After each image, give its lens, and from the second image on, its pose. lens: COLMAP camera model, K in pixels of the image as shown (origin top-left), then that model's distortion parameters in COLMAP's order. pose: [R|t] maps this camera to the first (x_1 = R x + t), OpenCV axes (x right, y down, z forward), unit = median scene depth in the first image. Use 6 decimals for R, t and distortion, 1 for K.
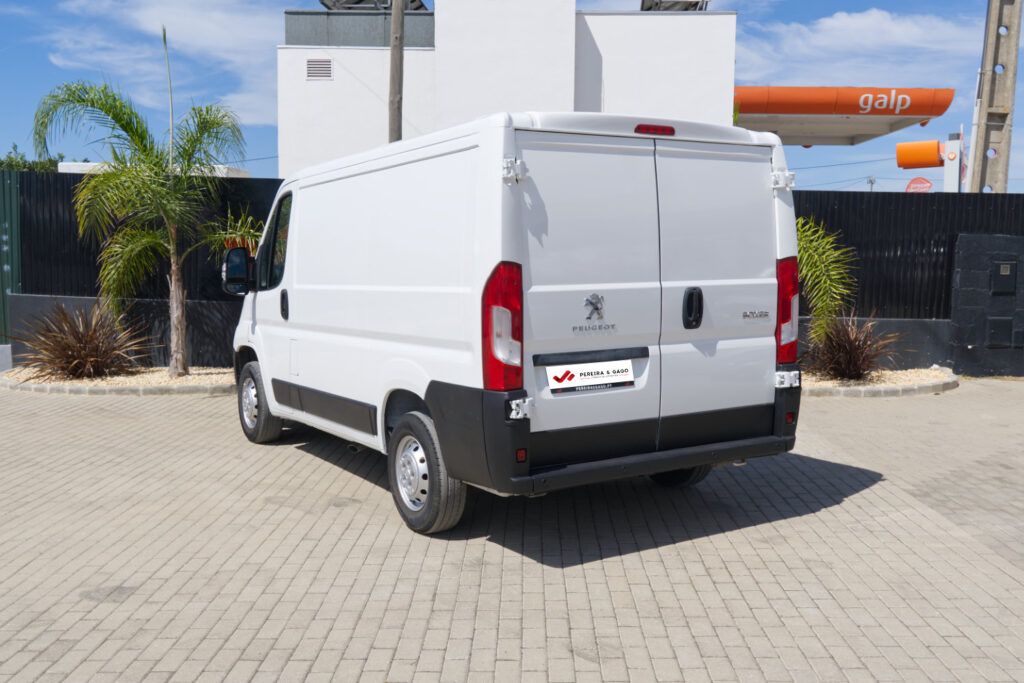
lens RADIAL K [[993.7, 0, 512.0], [0, 993.7, 341.5], [0, 0, 1]] dist [0.011050, -0.014464]
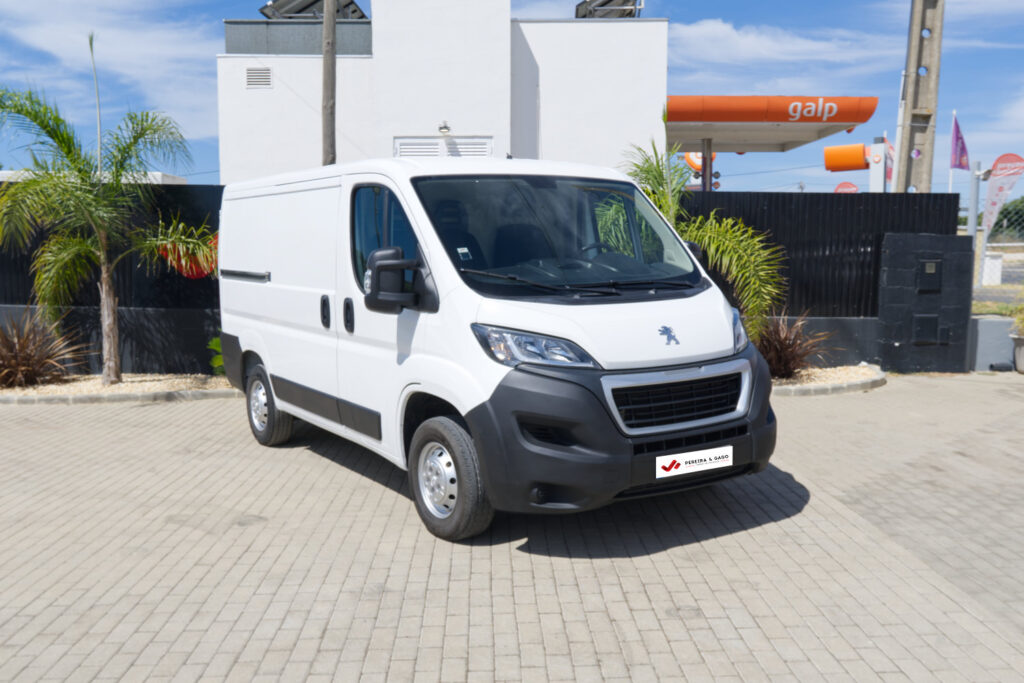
lens RADIAL K [[877.2, 0, 510.4], [0, 877.2, 347.4], [0, 0, 1]] dist [-0.006703, 0.000178]
pose [[0.999673, -0.013030, 0.022015, 0.047721], [0.012769, 0.999847, 0.011951, -0.007552], [-0.022168, -0.011666, 0.999686, 0.119770]]
